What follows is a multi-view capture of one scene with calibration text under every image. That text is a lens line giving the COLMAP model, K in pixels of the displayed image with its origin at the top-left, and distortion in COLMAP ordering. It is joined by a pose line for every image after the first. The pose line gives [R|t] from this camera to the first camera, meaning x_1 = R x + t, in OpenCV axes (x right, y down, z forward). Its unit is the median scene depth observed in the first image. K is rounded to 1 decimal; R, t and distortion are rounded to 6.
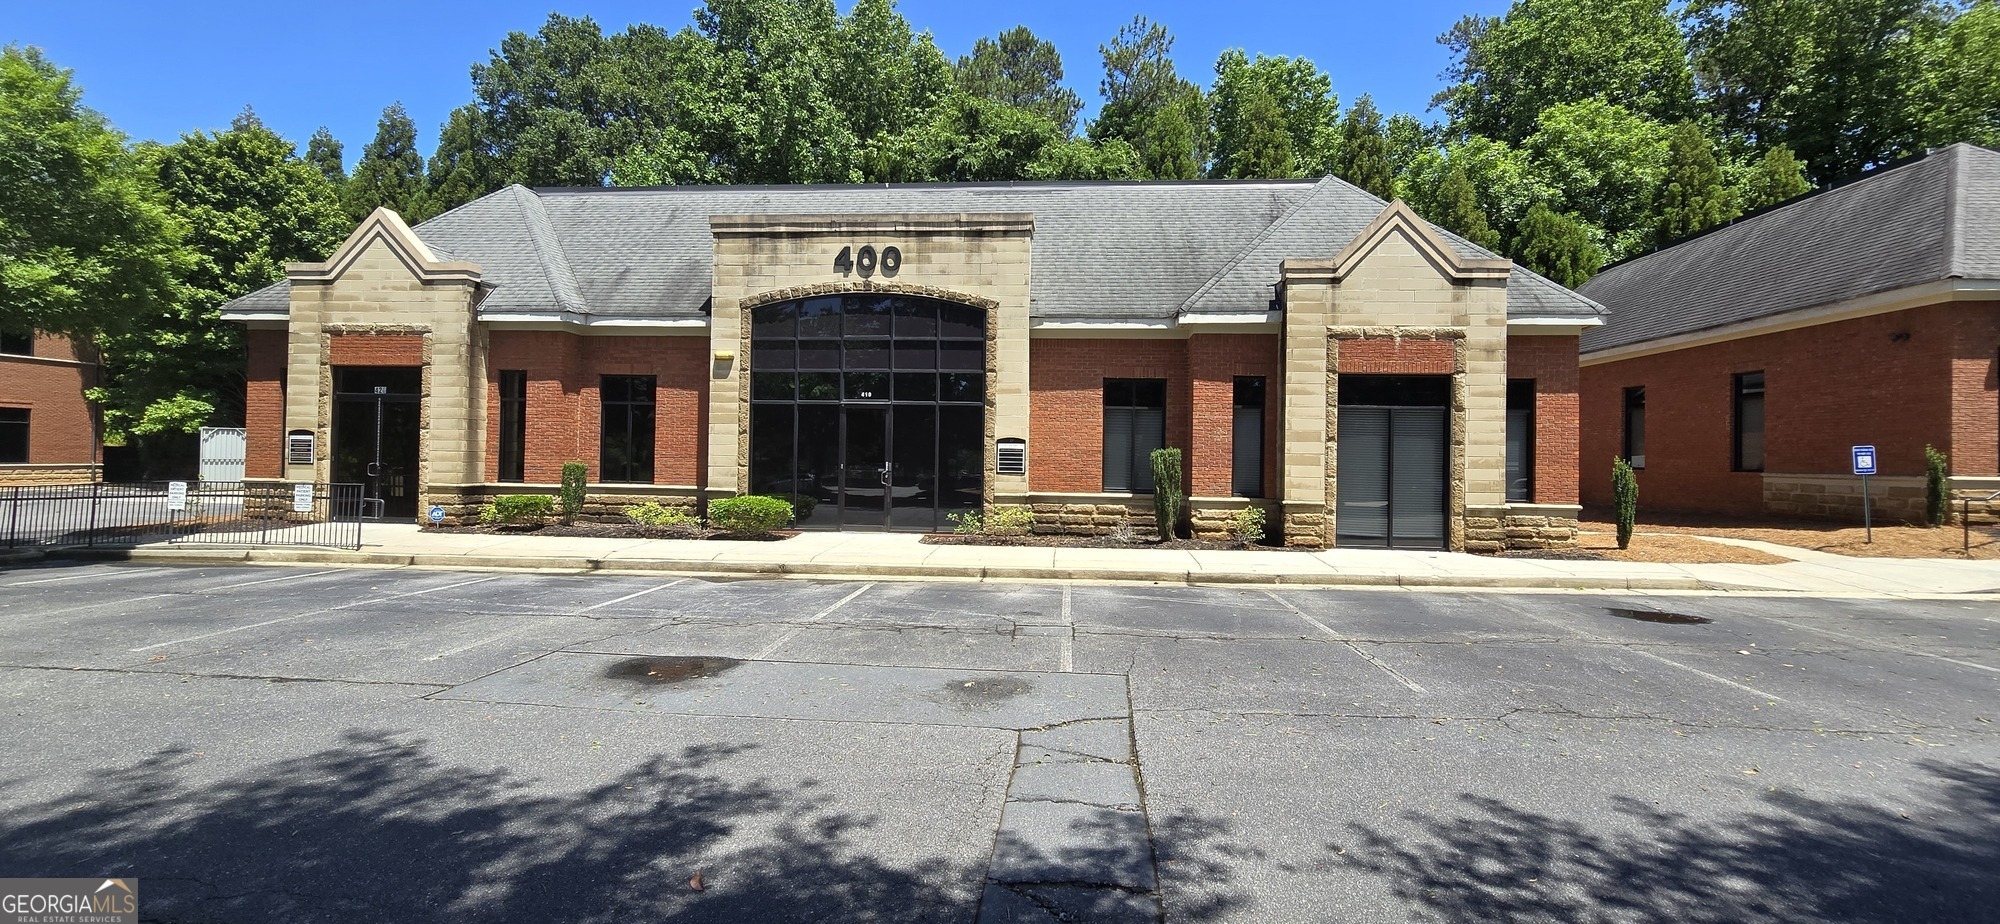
lens RADIAL K [[821.7, 0, 1002.8], [0, 821.7, 442.0], [0, 0, 1]] dist [-0.007254, 0.003145]
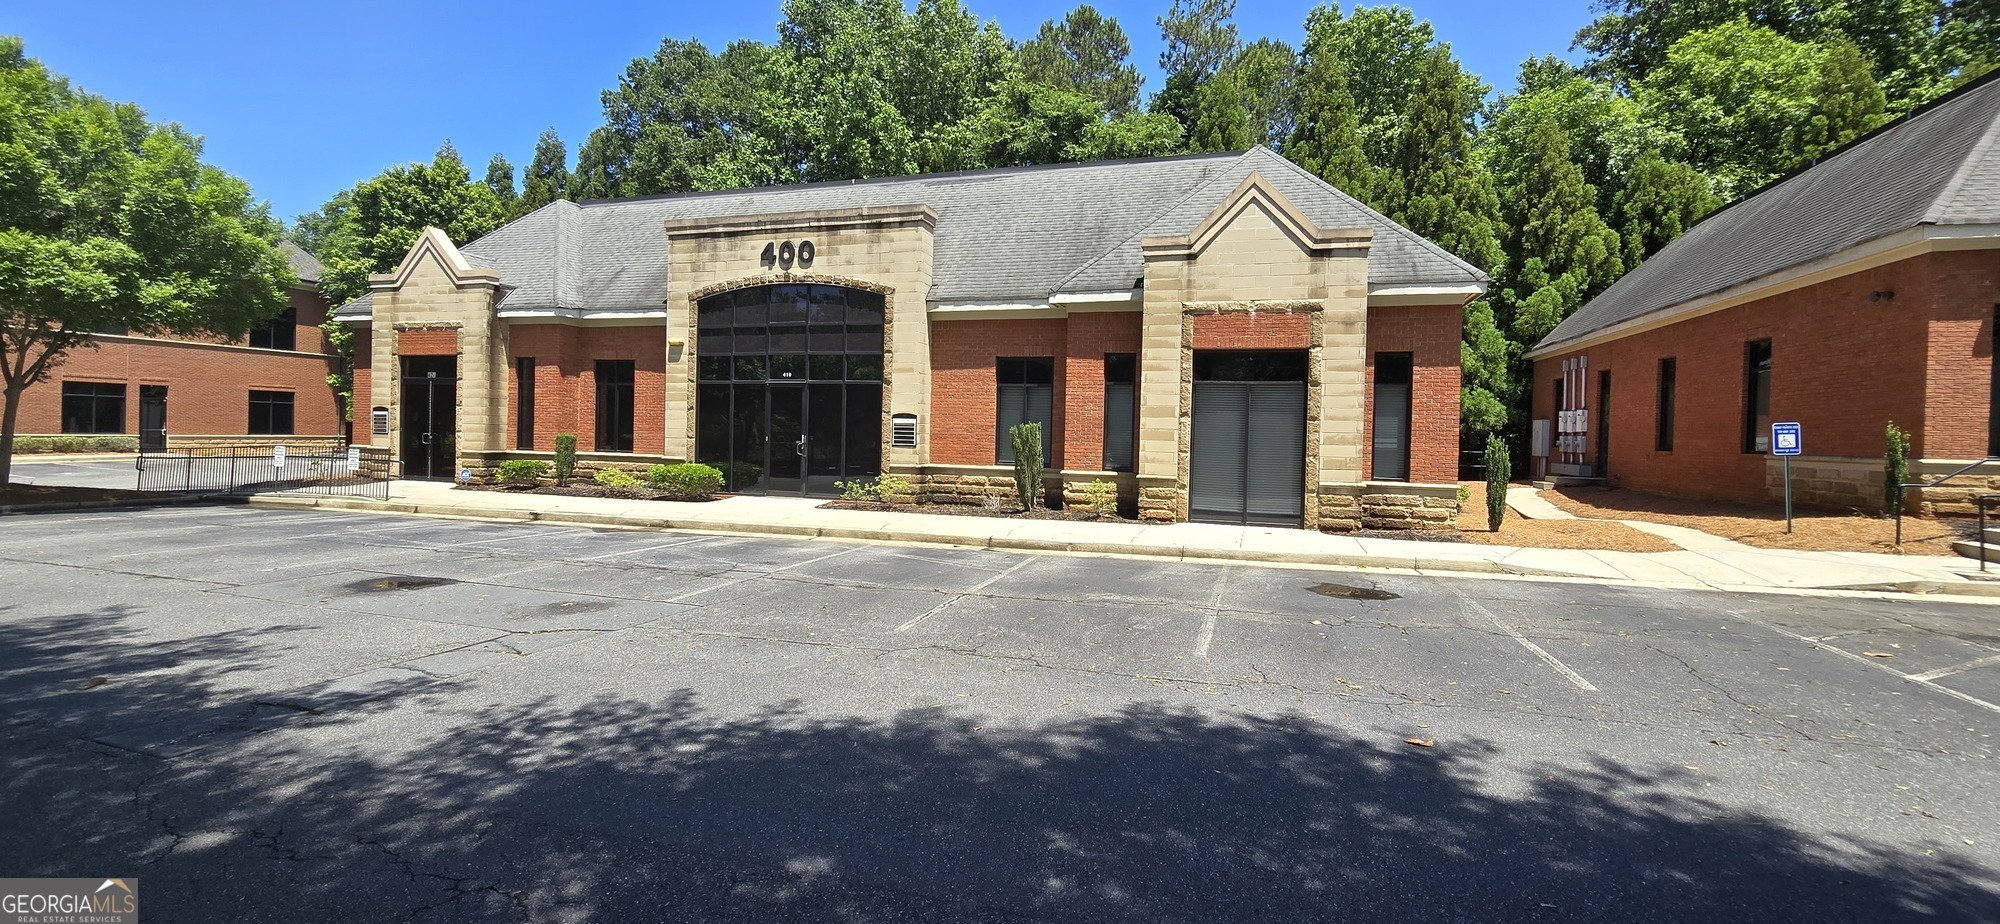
lens RADIAL K [[821.7, 0, 1002.8], [0, 821.7, 442.0], [0, 0, 1]] dist [-0.007254, 0.003145]
pose [[0.976544, 0.008305, -0.215156, 0.378451], [-0.003093, 0.999694, 0.024552, 0.005717], [0.215294, -0.023310, 0.976271, -0.033225]]
